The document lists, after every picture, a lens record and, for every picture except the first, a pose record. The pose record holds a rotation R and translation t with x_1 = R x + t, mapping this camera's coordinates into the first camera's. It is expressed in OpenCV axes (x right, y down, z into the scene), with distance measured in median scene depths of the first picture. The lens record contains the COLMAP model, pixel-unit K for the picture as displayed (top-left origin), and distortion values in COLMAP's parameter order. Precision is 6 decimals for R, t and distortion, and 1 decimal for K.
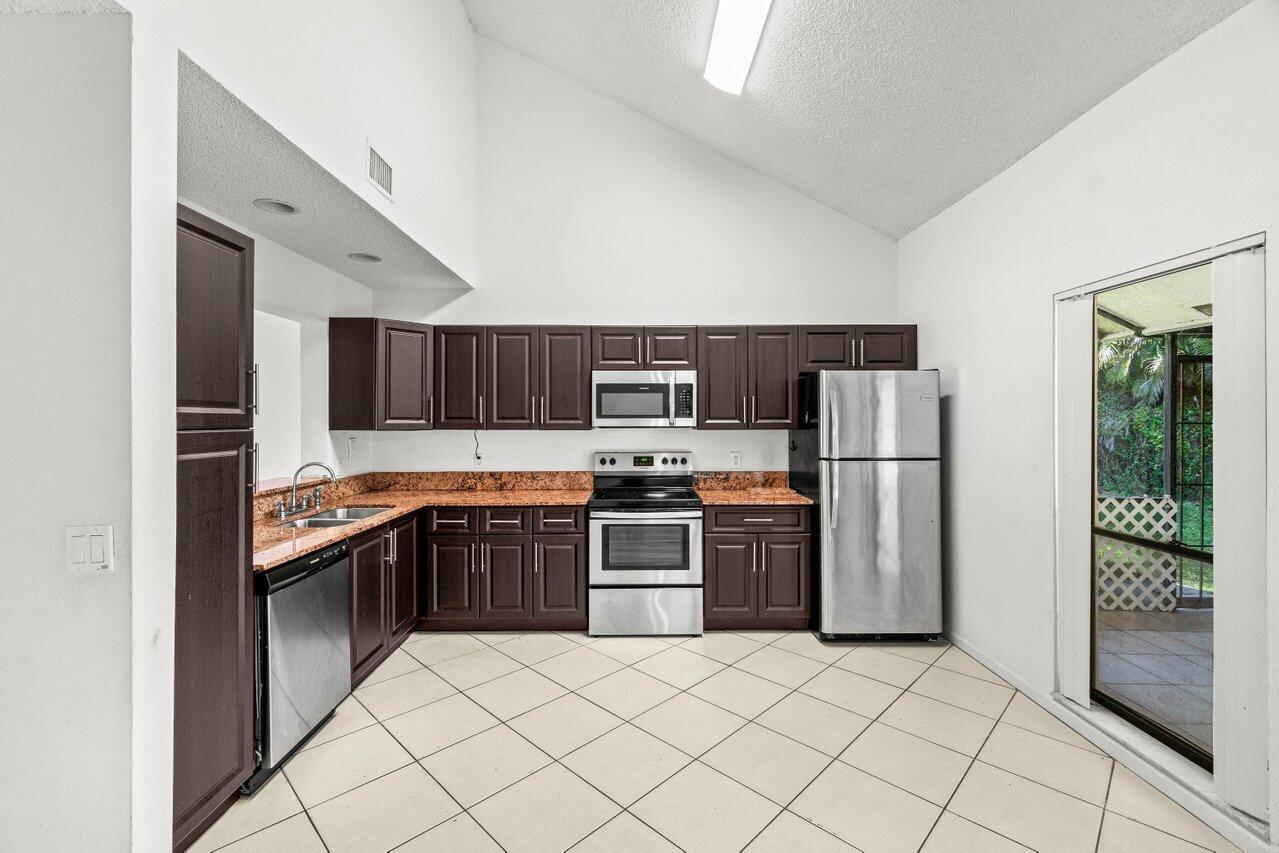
lens RADIAL K [[547.6, 0, 631.3], [0, 547.6, 422.2], [0, 0, 1]] dist [0.000148, -0.000231]
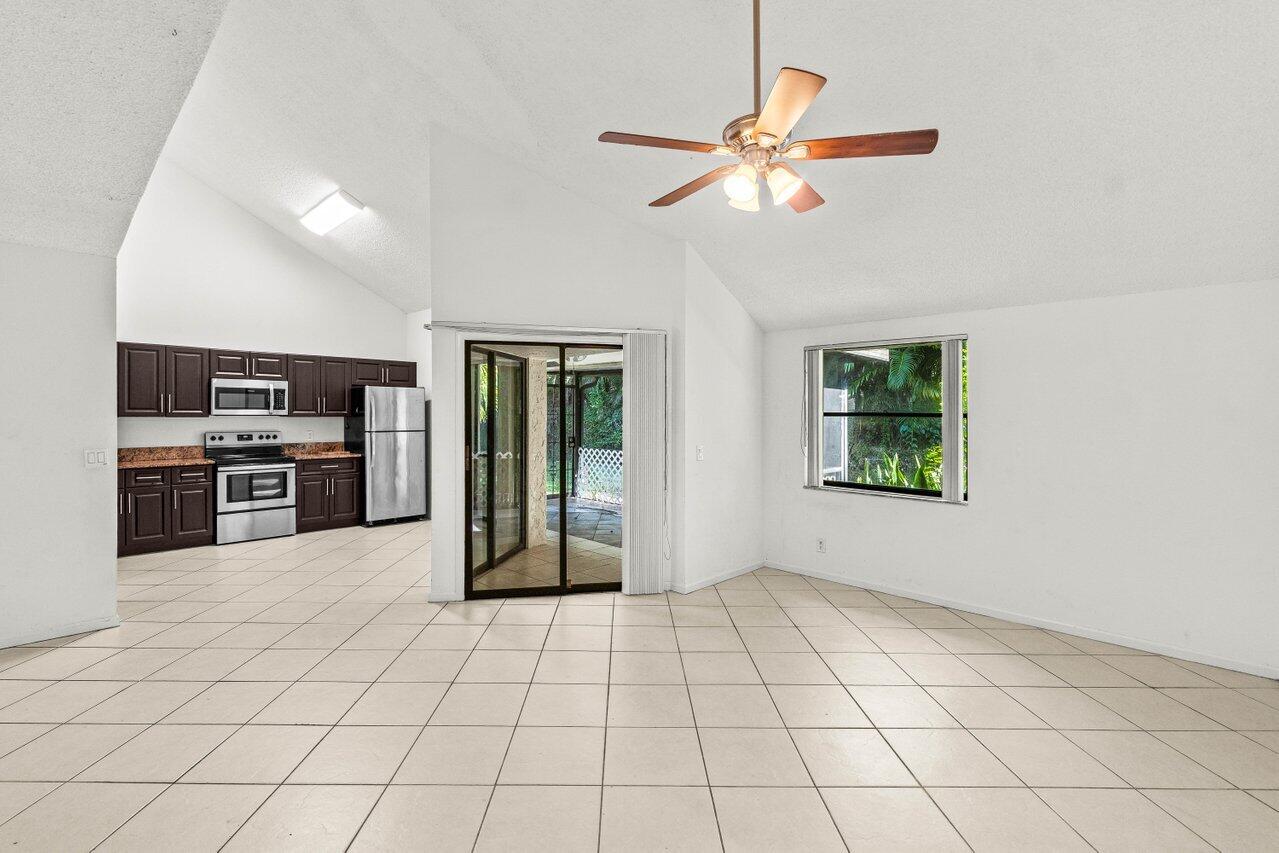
lens RADIAL K [[596.6, 0, 639.0], [0, 596.6, 419.5], [0, 0, 1]] dist [-0.000675, -0.000024]
pose [[0.704245, -0.002429, 0.709953, -0.426043], [-0.002945, 0.999976, 0.006342, 0.007458], [-0.709951, -0.006557, 0.704221, -1.059278]]
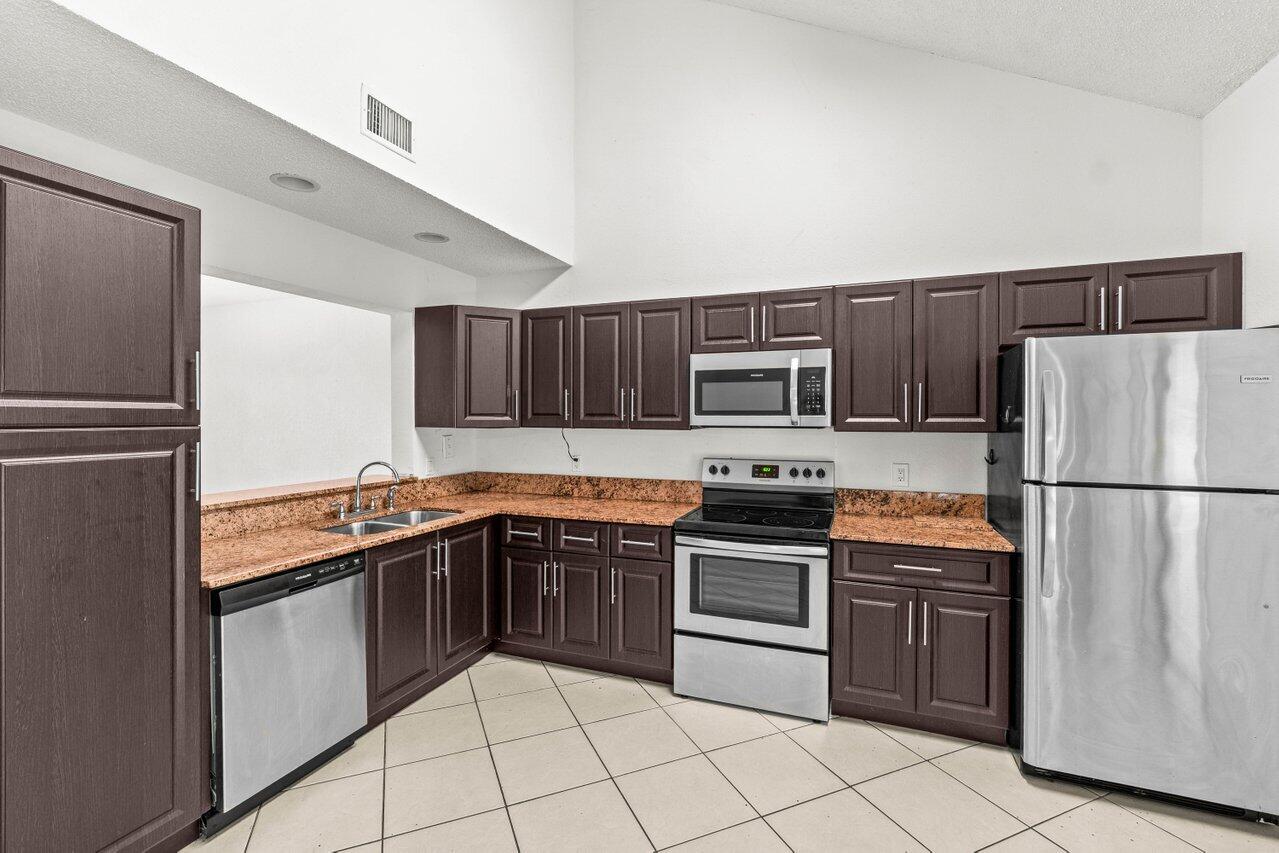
lens RADIAL K [[560.3, 0, 635.4], [0, 560.3, 424.1], [0, 0, 1]] dist [-0.000540, 0.000033]
pose [[0.929517, 0.008212, -0.368689, 0.155644], [-0.004895, 0.999939, 0.009931, -0.001698], [0.368748, -0.007426, 0.929500, 0.229988]]
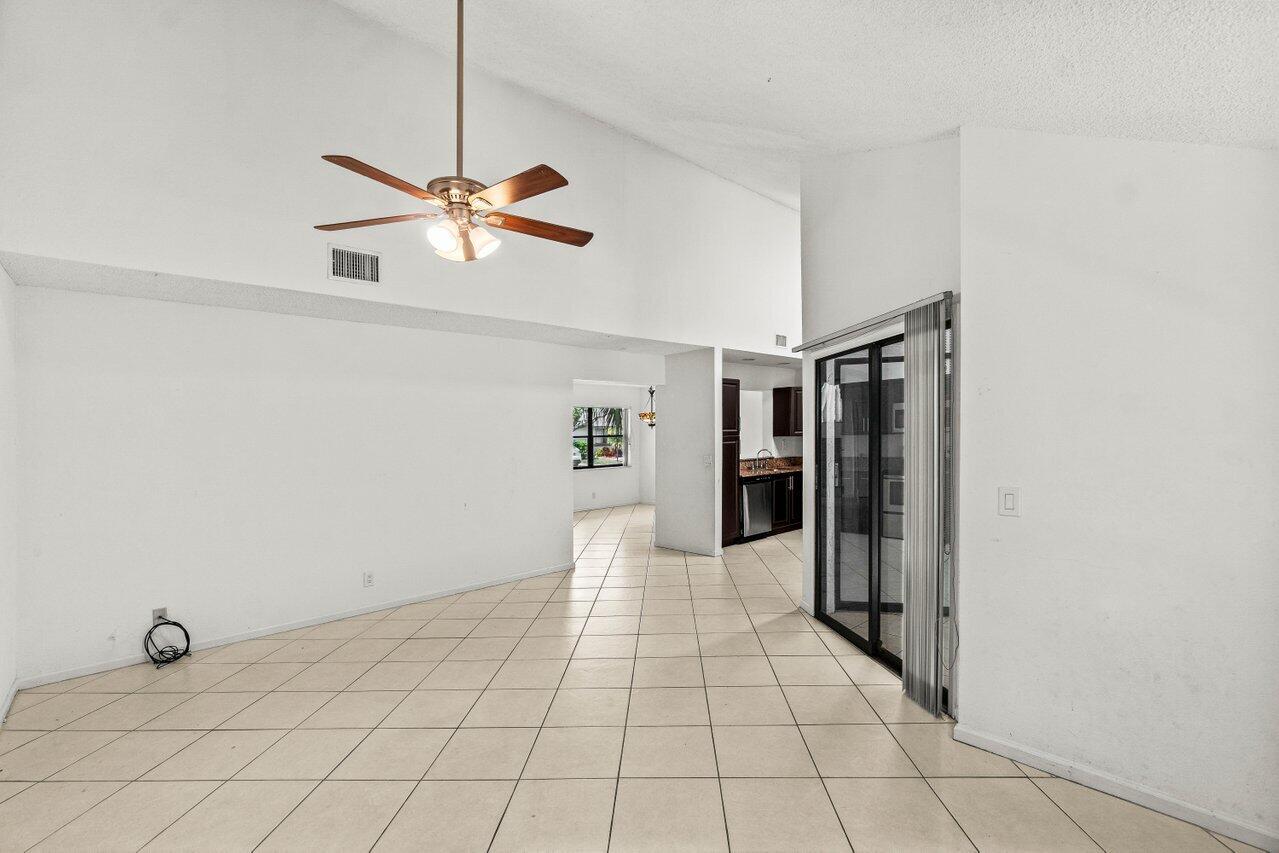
lens RADIAL K [[560.3, 0, 635.4], [0, 560.3, 424.1], [0, 0, 1]] dist [-0.000540, 0.000033]
pose [[0.664696, -0.007251, -0.747079, 0.813460], [-0.001420, 0.999939, -0.010969, -0.010655], [0.747113, 0.008352, 0.664645, -0.988556]]
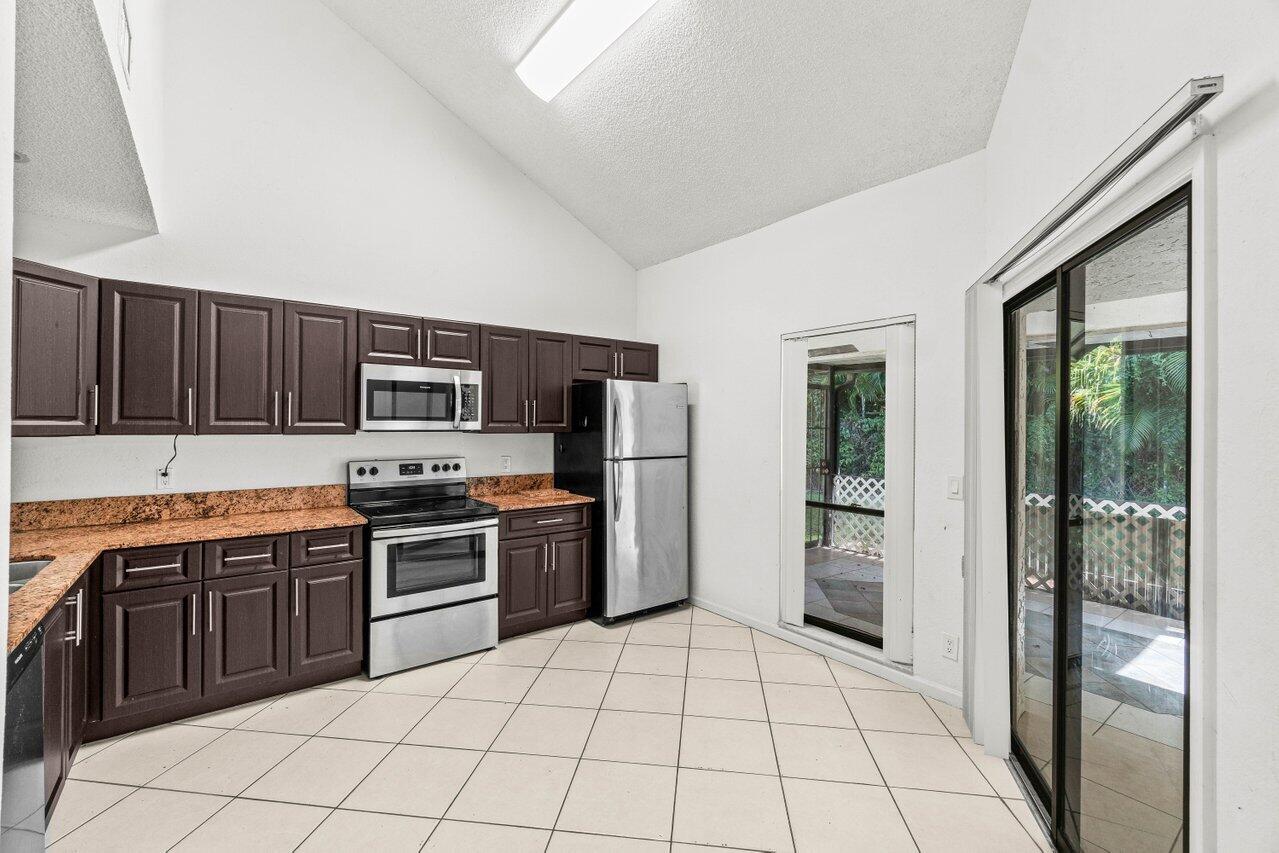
lens RADIAL K [[560.3, 0, 635.4], [0, 560.3, 424.1], [0, 0, 1]] dist [-0.000540, 0.000033]
pose [[0.793293, 0.006008, 0.608810, -0.266464], [-0.004735, 0.999982, -0.003698, -0.000015], [-0.608822, 0.000051, 0.793307, 0.067027]]
